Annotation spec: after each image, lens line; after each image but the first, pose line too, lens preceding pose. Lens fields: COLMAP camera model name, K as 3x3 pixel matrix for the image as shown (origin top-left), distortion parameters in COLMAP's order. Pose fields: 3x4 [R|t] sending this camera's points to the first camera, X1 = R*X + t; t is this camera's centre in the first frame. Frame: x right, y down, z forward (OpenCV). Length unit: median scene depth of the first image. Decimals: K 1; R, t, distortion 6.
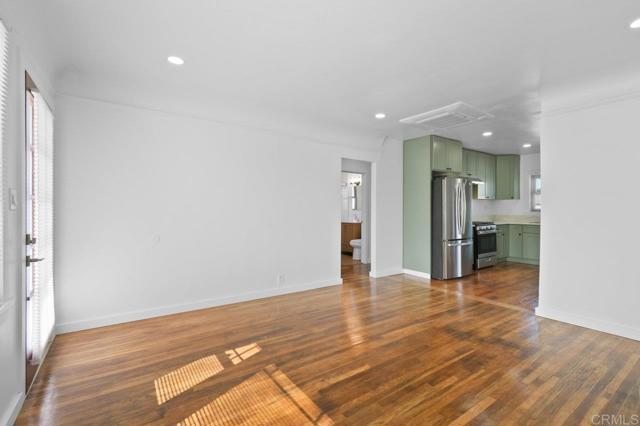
lens RADIAL K [[293.4, 0, 316.7], [0, 293.4, 210.9], [0, 0, 1]] dist [0.003053, -0.000220]
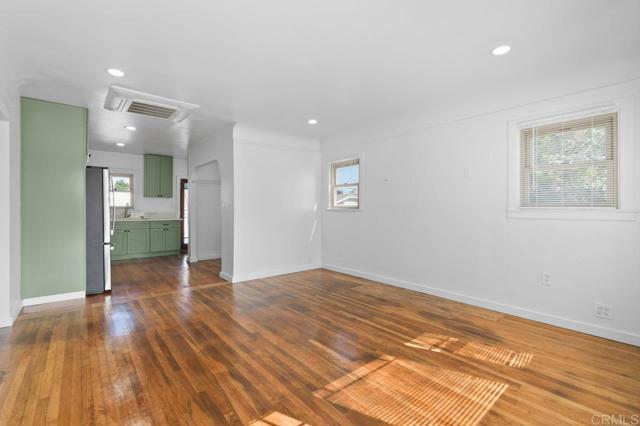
lens RADIAL K [[293.4, 0, 319.0], [0, 293.4, 207.0], [0, 0, 1]] dist [0.003053, -0.000220]
pose [[-0.098415, 0.003701, 0.995139, -0.965659], [0.002642, 0.999991, -0.003458, 0.003381], [-0.995142, 0.002289, -0.098424, 1.054797]]
